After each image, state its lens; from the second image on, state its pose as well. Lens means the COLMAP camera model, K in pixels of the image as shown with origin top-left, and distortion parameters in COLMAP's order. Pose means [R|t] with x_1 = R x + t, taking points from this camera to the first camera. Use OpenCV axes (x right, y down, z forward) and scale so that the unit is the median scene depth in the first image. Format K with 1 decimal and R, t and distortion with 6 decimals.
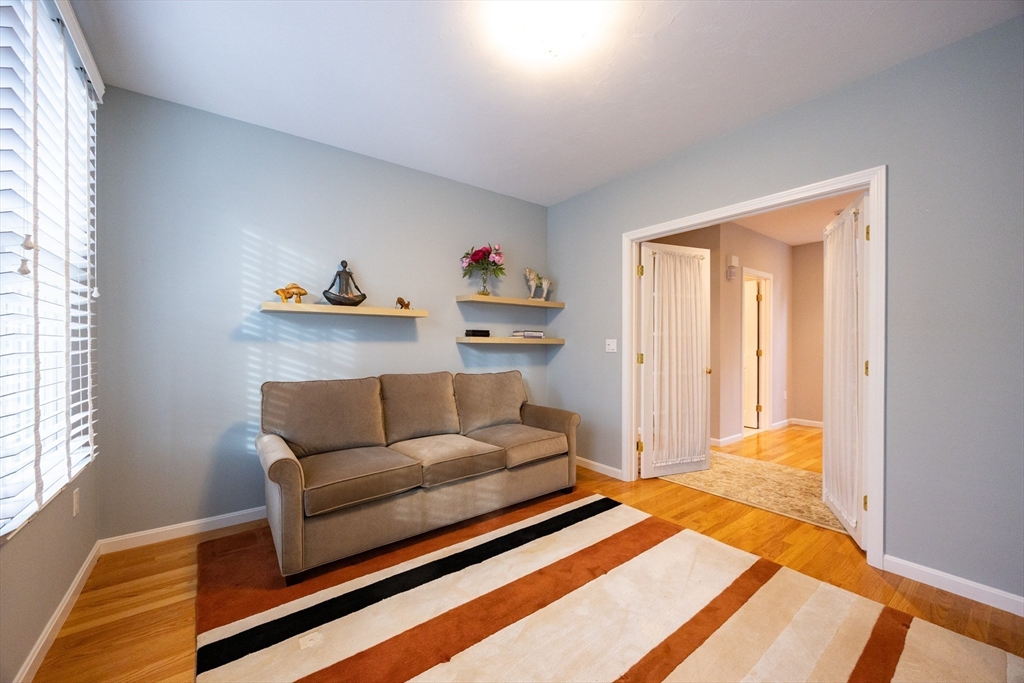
lens RADIAL K [[402.1, 0, 515.1], [0, 402.1, 346.1], [0, 0, 1]] dist [-0.001350, -0.000125]
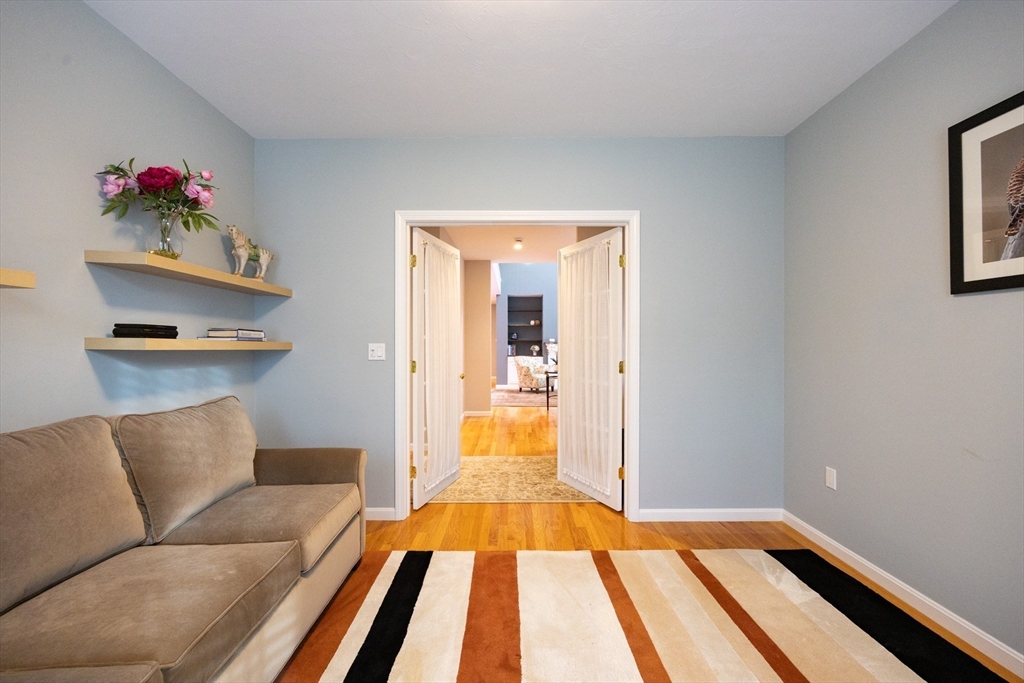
lens RADIAL K [[402.1, 0, 515.1], [0, 402.1, 346.1], [0, 0, 1]] dist [-0.001350, -0.000125]
pose [[0.603210, -0.005067, 0.797566, -0.224478], [0.008731, 0.999962, -0.000251, -0.008994], [-0.797535, 0.007115, 0.603231, 0.330961]]
